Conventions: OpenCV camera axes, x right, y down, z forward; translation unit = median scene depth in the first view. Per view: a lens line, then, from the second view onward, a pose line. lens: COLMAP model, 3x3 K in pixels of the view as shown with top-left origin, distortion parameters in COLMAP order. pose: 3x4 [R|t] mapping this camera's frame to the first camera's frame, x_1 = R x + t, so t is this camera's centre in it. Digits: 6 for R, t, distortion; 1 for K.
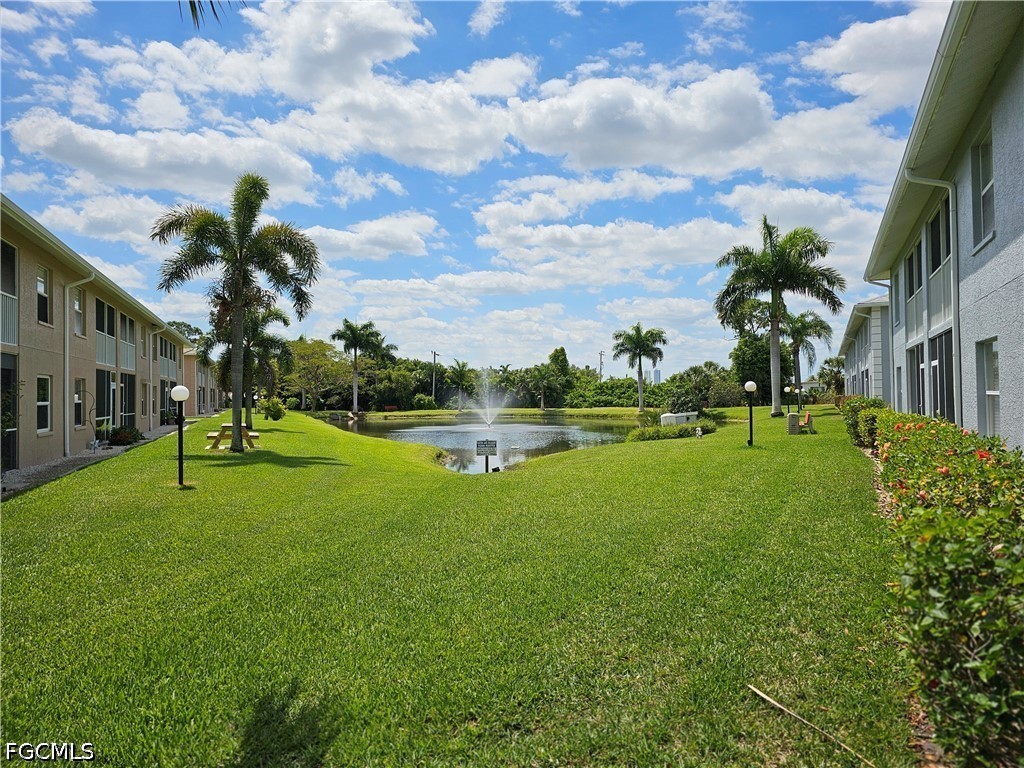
lens RADIAL K [[687.9, 0, 516.7], [0, 687.9, 380.0], [0, 0, 1]] dist [0.078497, -0.069590]
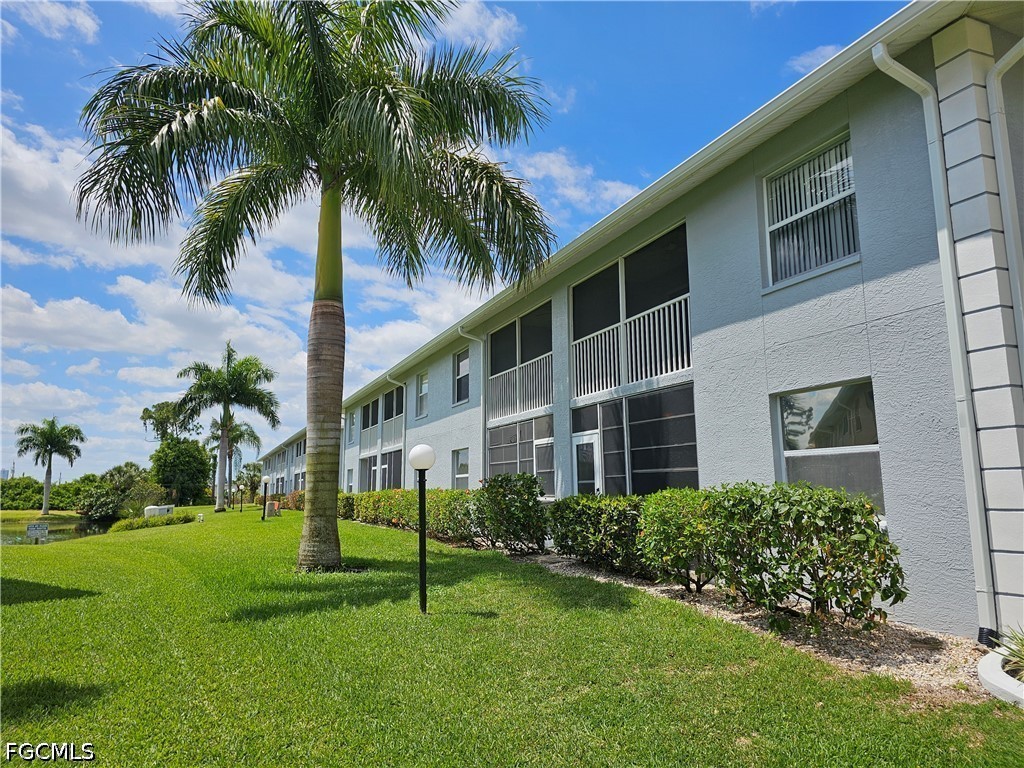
lens RADIAL K [[687.9, 0, 509.1], [0, 687.9, 378.9], [0, 0, 1]] dist [0.078497, -0.069590]
pose [[0.681524, 0.128658, 0.720397, -0.093031], [-0.018195, 0.987099, -0.159076, 0.005510], [-0.731569, 0.095306, 0.675073, -0.091885]]
